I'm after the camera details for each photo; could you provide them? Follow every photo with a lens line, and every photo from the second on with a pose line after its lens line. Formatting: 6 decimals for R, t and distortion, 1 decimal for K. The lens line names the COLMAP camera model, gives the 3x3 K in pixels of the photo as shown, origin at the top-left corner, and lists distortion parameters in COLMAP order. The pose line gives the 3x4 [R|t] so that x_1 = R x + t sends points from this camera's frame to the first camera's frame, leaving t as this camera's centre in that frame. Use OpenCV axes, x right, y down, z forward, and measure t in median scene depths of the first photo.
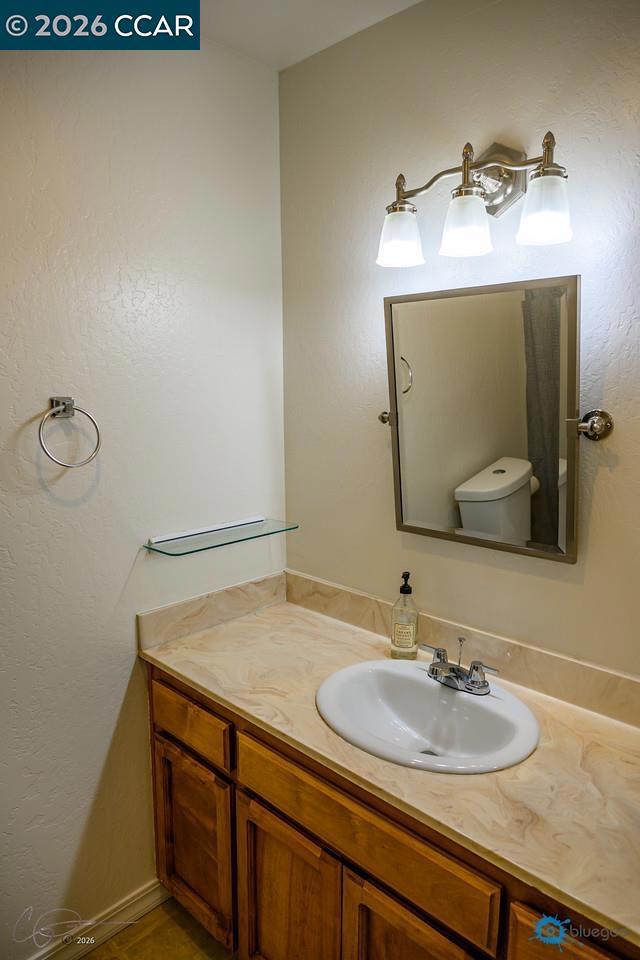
lens RADIAL K [[666.5, 0, 320.0], [0, 666.5, 480.0], [0, 0, 1]] dist [0.033713, 0.000517]
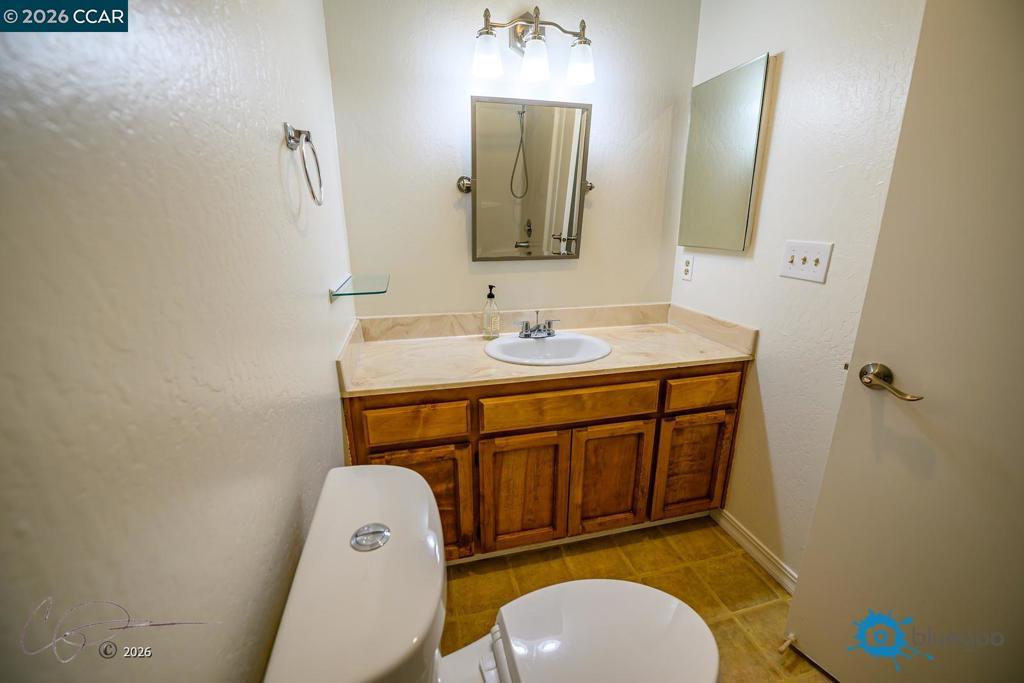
lens RADIAL K [[424.1, 0, 529.7], [0, 424.1, 335.5], [0, 0, 1]] dist [0.004600, 0.000031]
pose [[0.497913, -0.226868, 0.837026, -0.749283], [0.140555, 0.973526, 0.180255, 0.092121], [-0.855761, 0.027897, 0.516619, 0.421525]]
